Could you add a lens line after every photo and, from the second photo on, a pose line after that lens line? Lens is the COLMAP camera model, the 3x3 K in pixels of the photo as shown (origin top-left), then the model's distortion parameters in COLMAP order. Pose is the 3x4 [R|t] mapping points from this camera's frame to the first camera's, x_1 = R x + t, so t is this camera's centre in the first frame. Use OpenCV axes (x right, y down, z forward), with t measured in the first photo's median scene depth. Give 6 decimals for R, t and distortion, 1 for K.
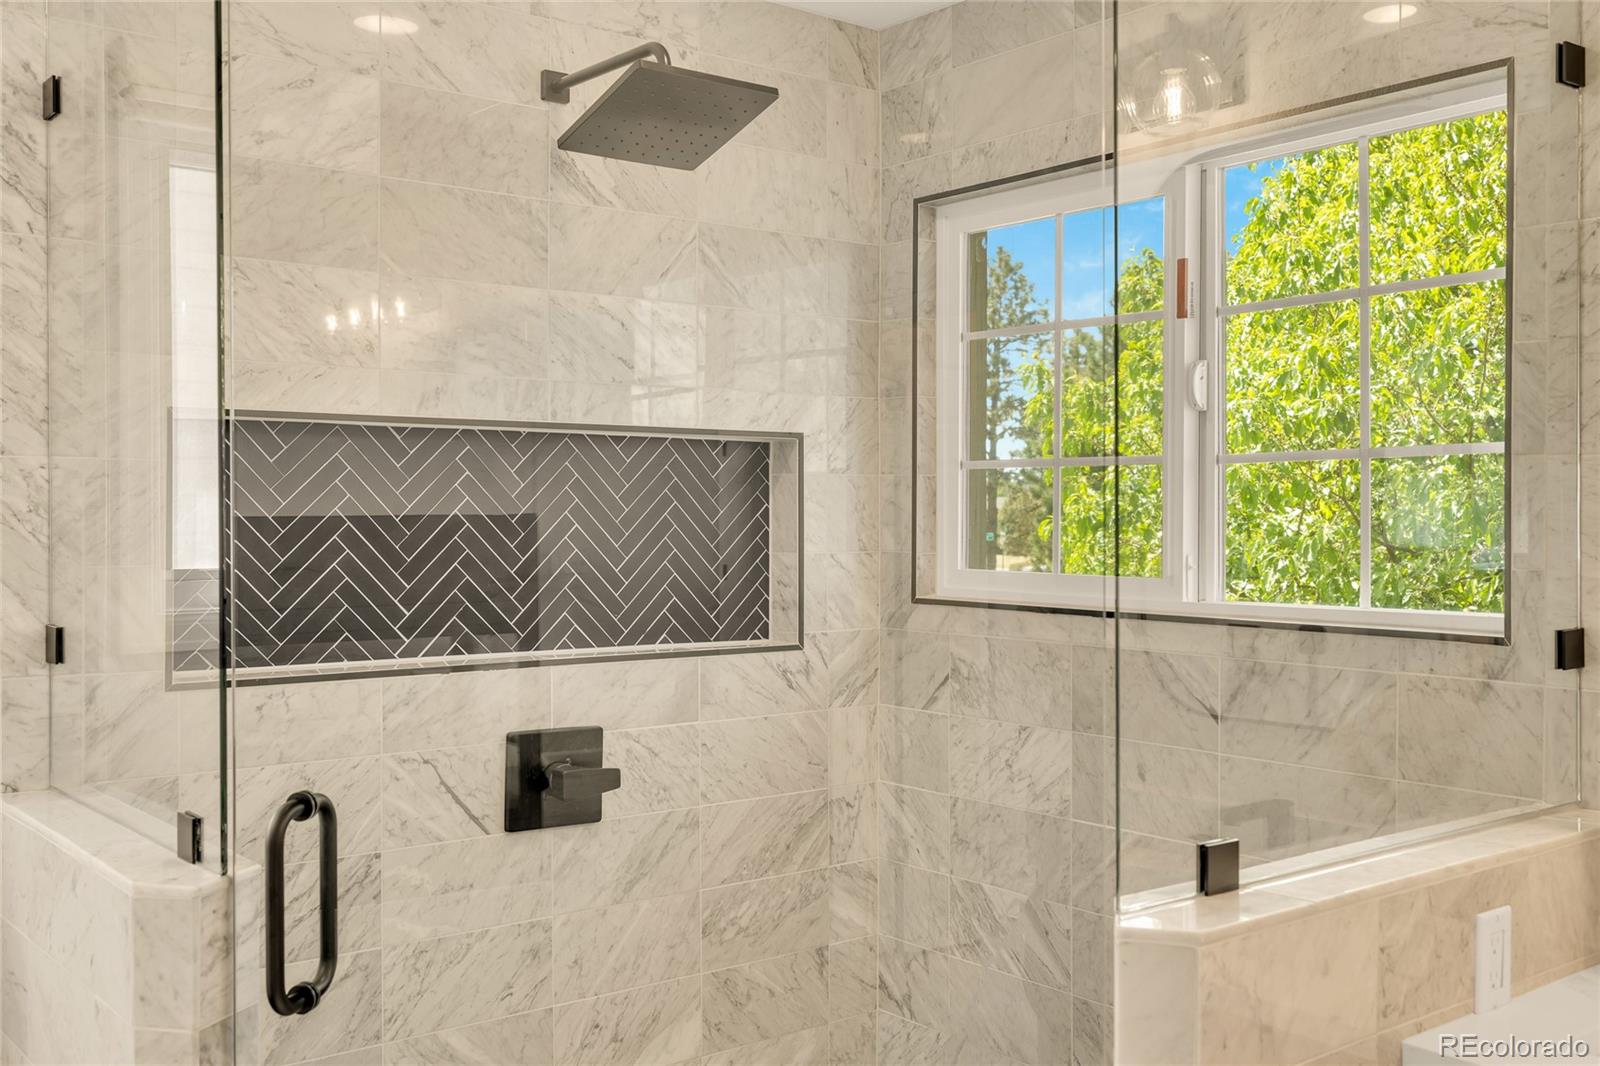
lens RADIAL K [[1560.3, 0, 789.1], [0, 1560.3, 523.4], [0, 0, 1]] dist [0.006982, 0.000000]
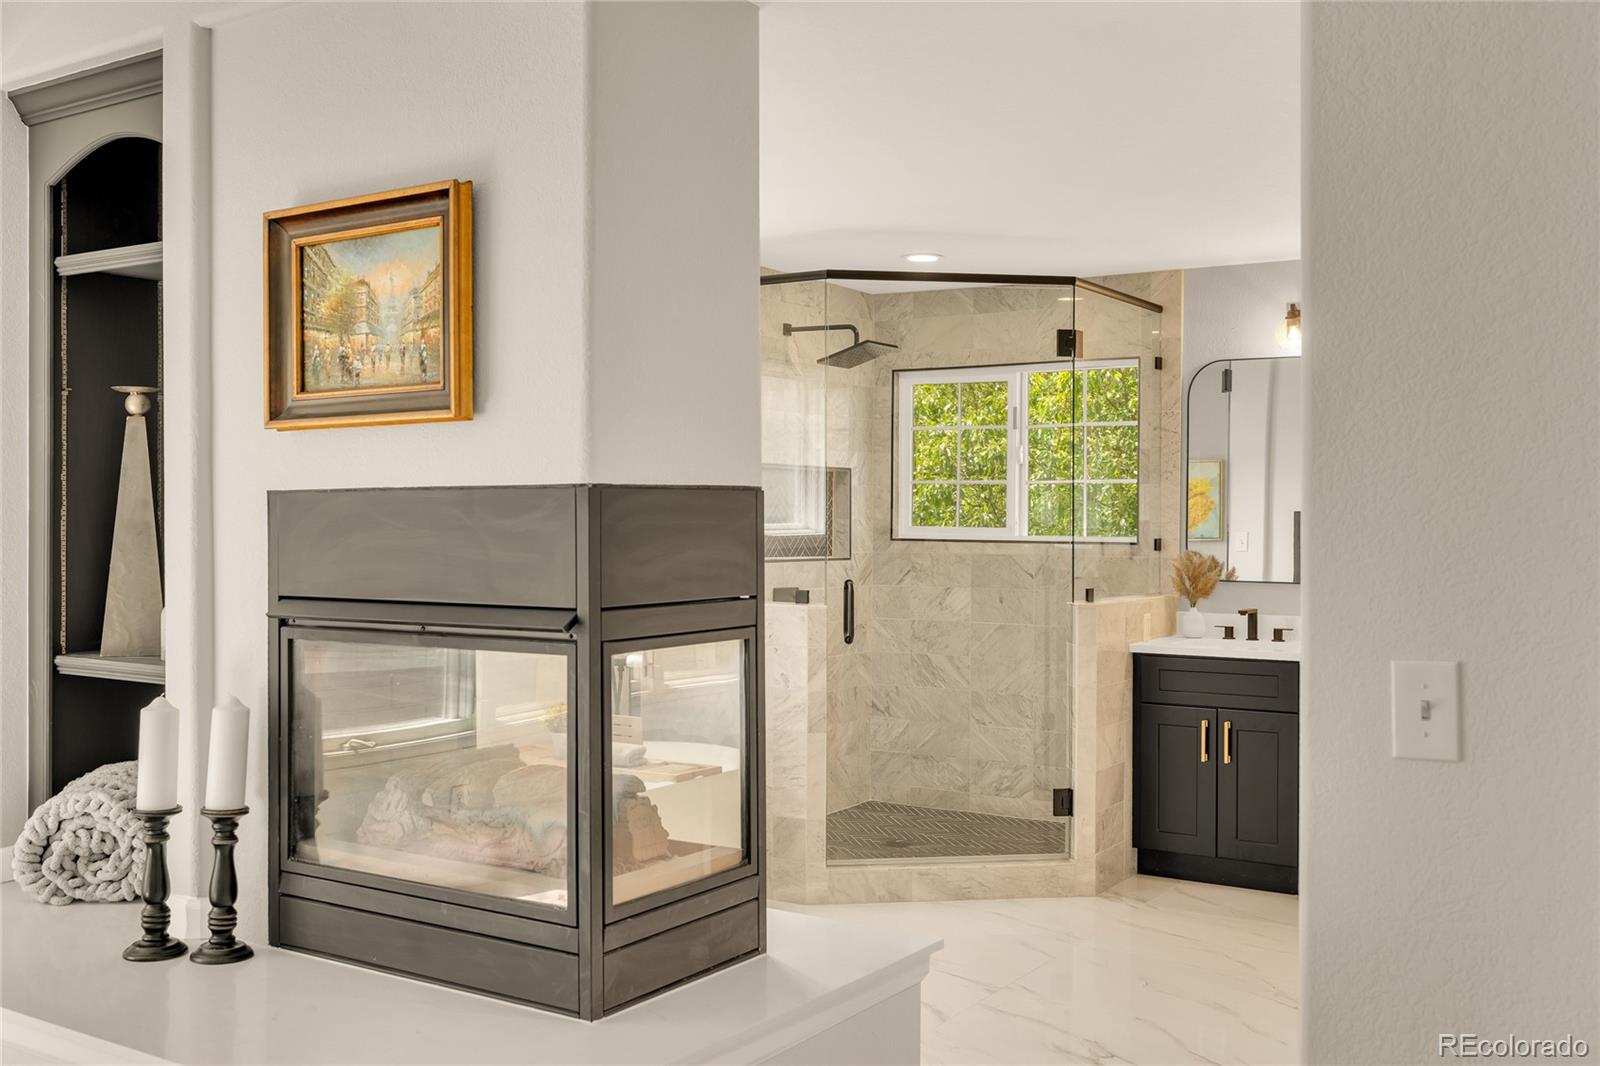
lens RADIAL K [[1560.3, 0, 803.1], [0, 1560.3, 522.8], [0, 0, 1]] dist [0.006982, 0.000000]
pose [[0.941864, 0.003694, 0.335975, -0.863974], [-0.002854, 0.999991, -0.002993, 0.032503], [-0.335983, 0.001860, 0.941866, -1.214871]]
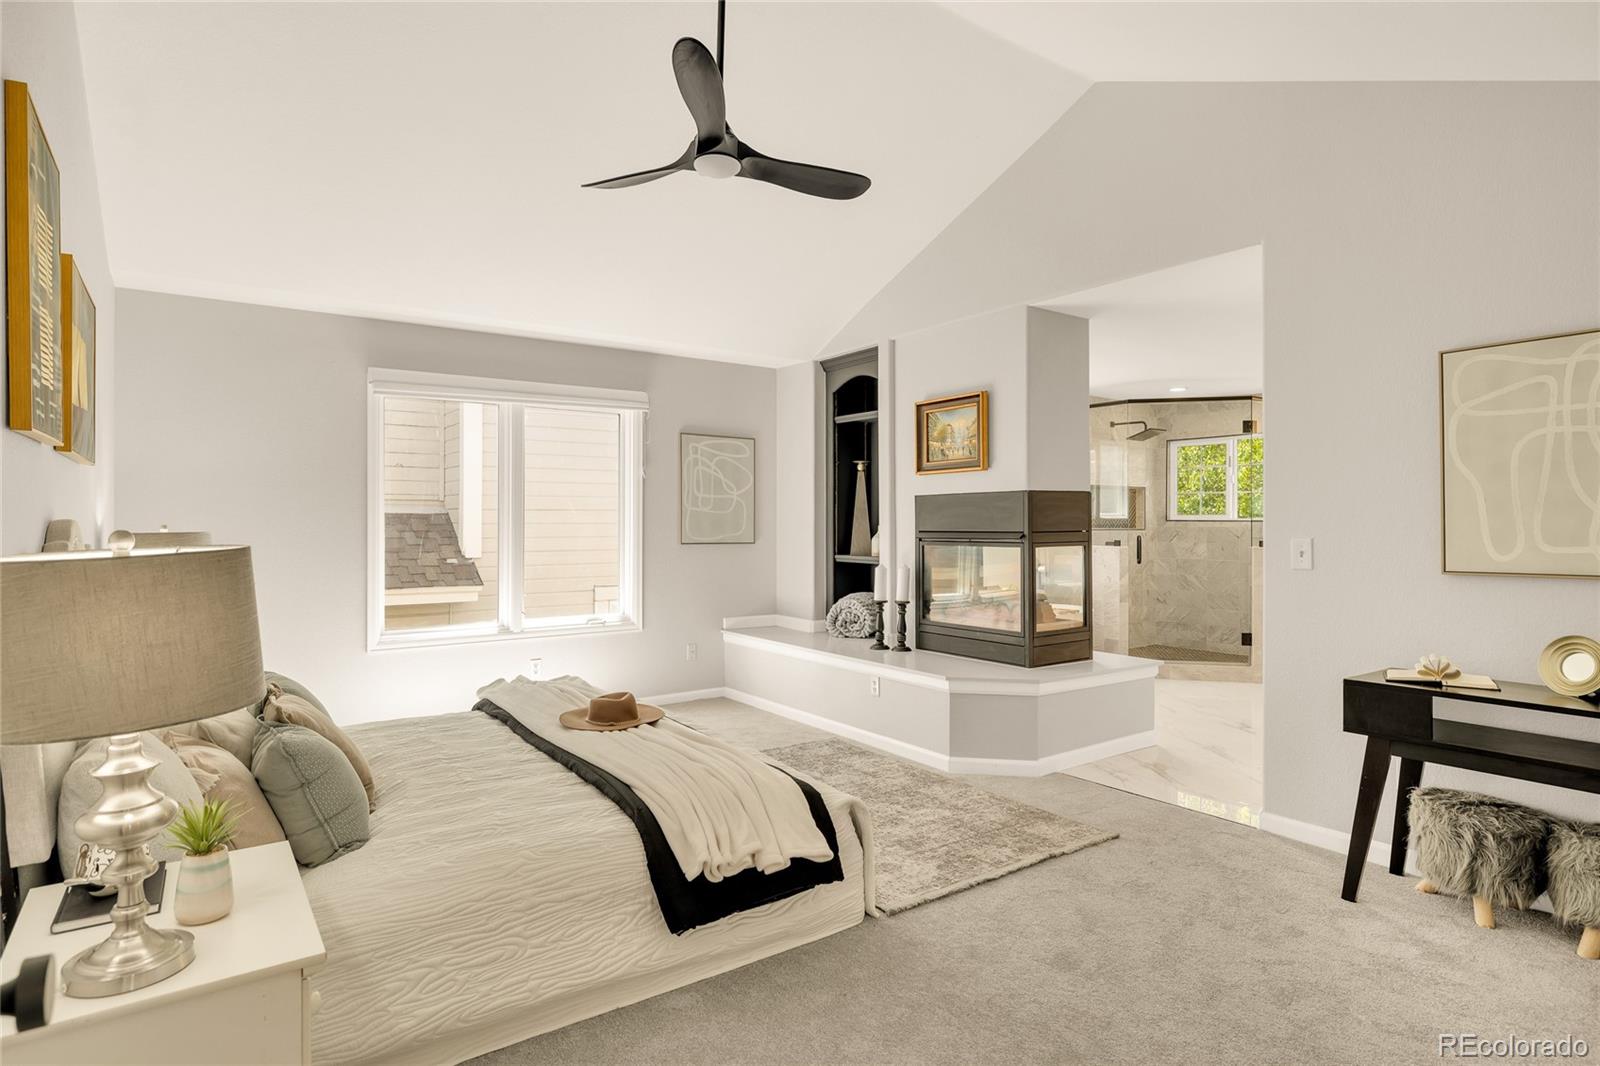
lens RADIAL K [[879.3, 0, 786.8], [0, 879.3, 523.6], [0, 0, 1]] dist [-0.005125, -0.001809]
pose [[0.999103, 0.001973, -0.042289, -1.041407], [-0.002158, 0.999988, -0.004314, 0.075420], [0.042280, 0.004402, 0.999096, -1.906658]]
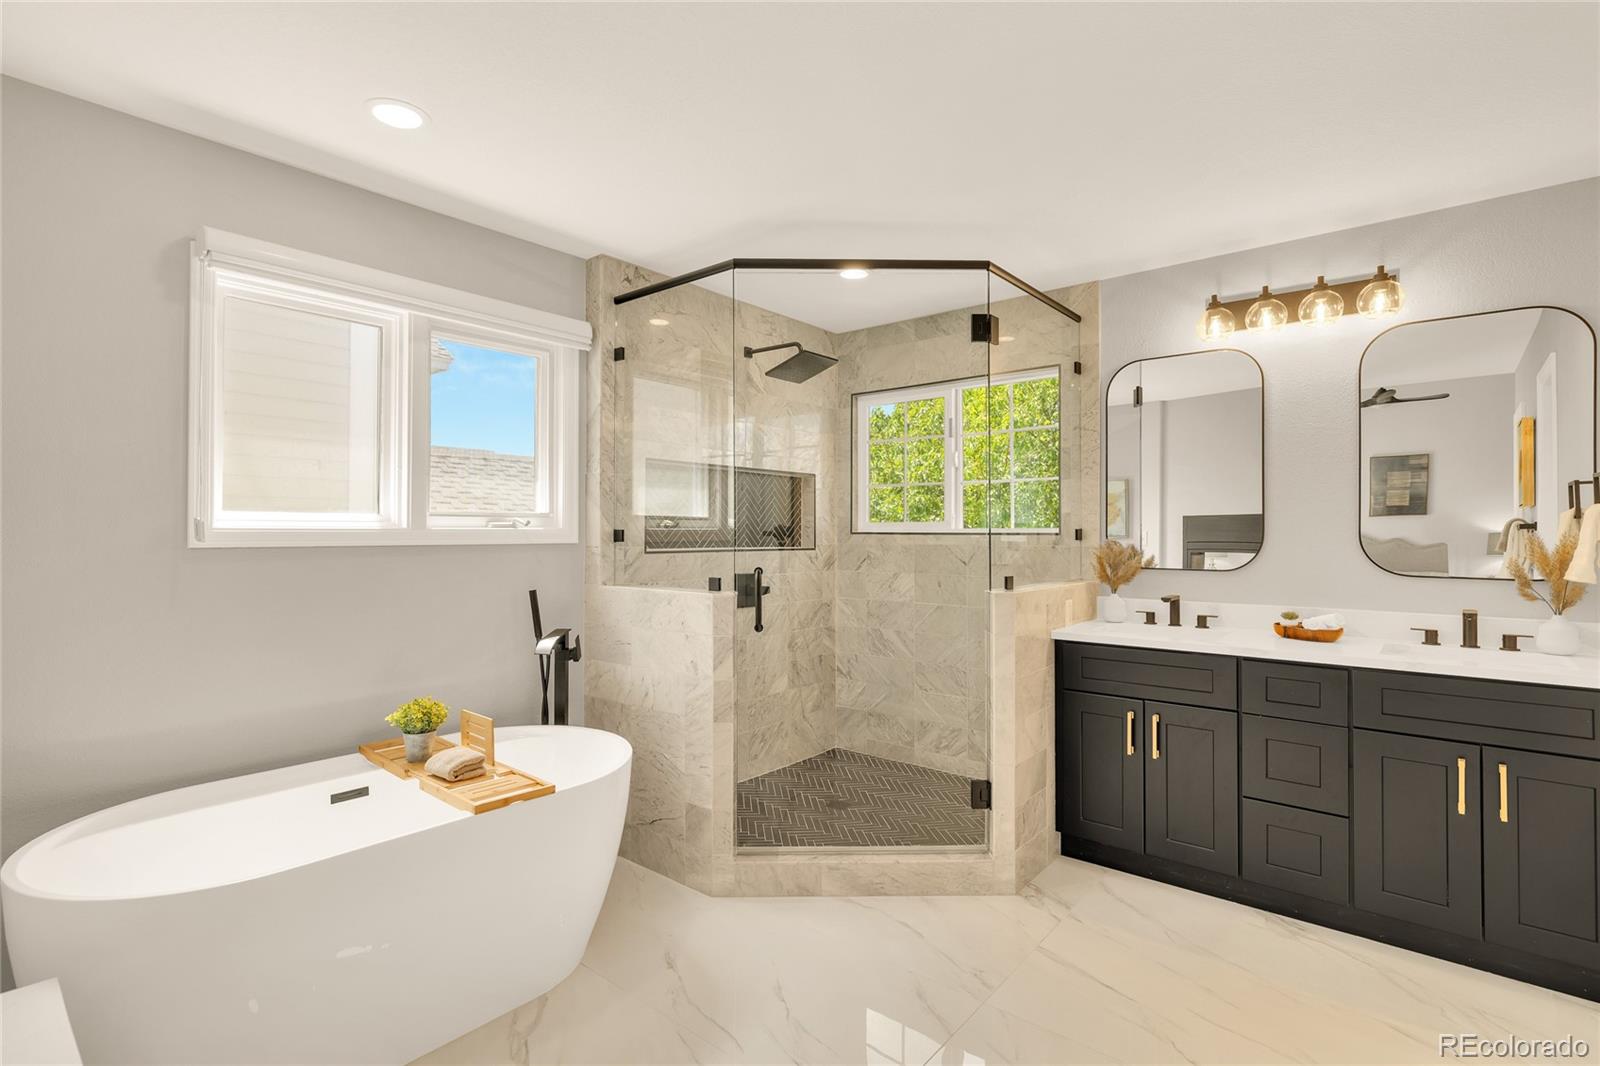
lens RADIAL K [[761.6, 0, 796.6], [0, 761.6, 523.2], [0, 0, 1]] dist [-0.008172, 0.000203]
pose [[0.977895, 0.003489, 0.209069, -0.320045], [0.000679, 0.999803, -0.019859, 0.060432], [-0.209097, 0.019562, 0.977699, -0.358916]]
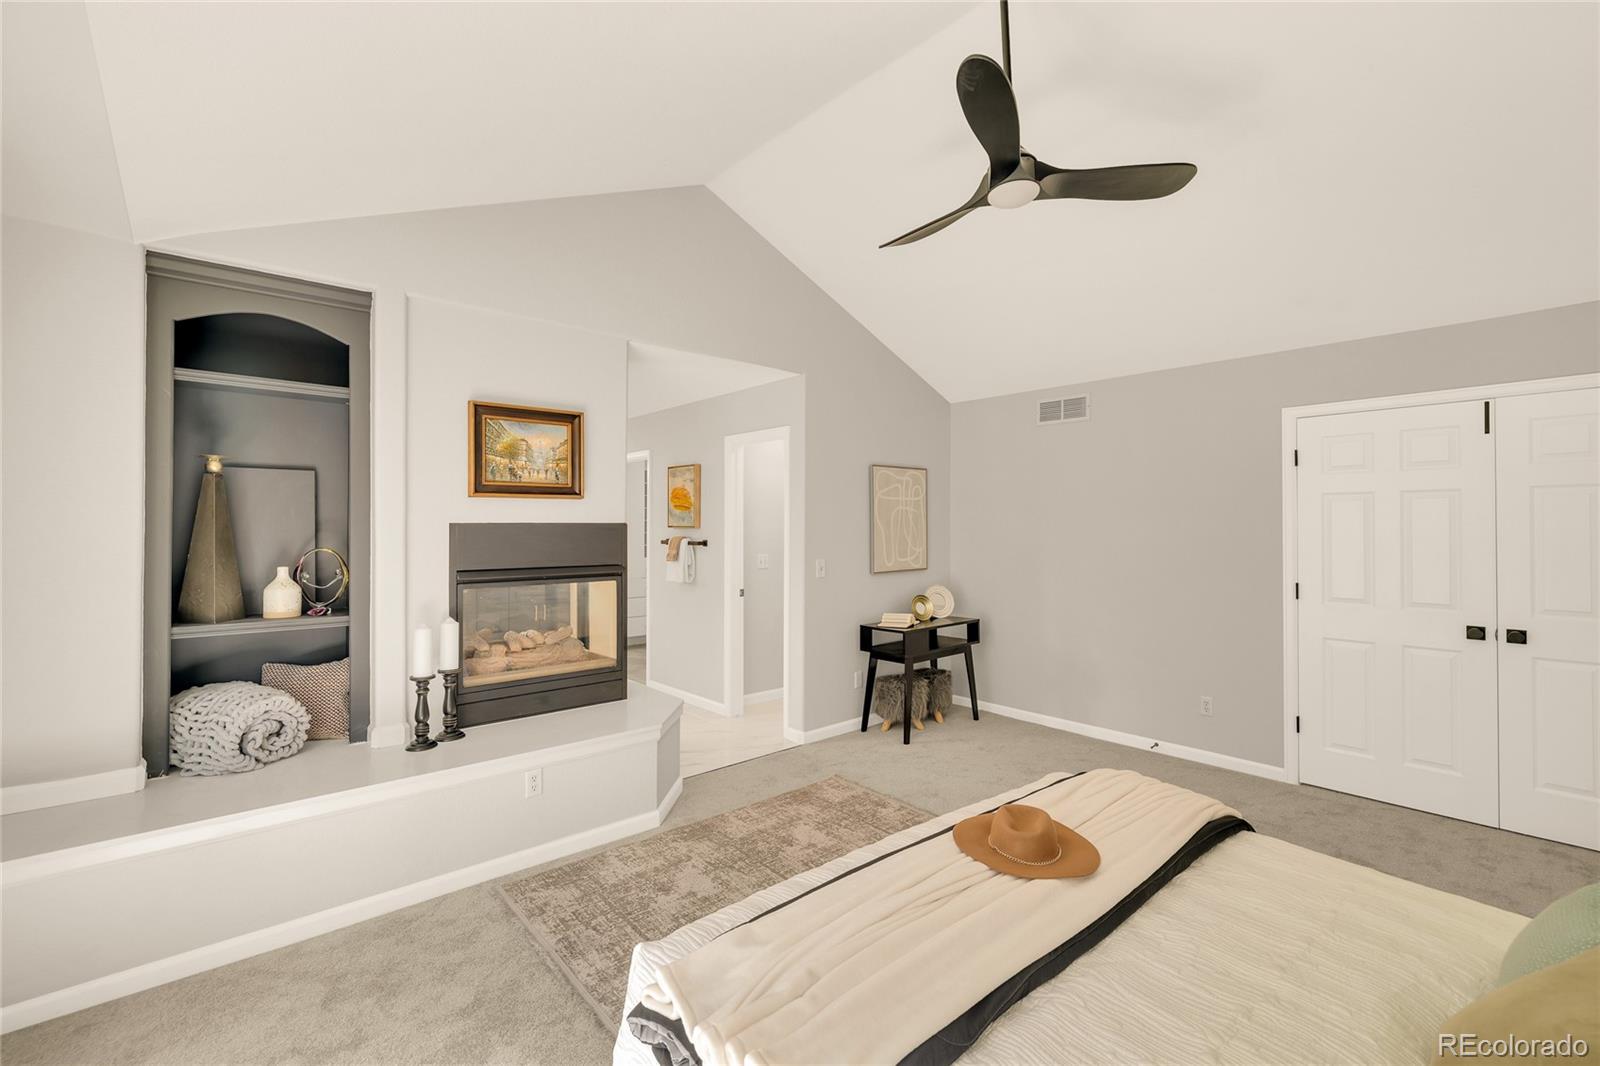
lens RADIAL K [[669.5, 0, 795.9], [0, 669.5, 537.2], [0, 0, 1]] dist [0.001324, 0.000172]
pose [[-0.070228, -0.002372, 0.997528, -1.926903], [0.010849, 0.999936, 0.003142, 0.031678], [-0.997472, 0.011043, -0.070198, -0.504401]]
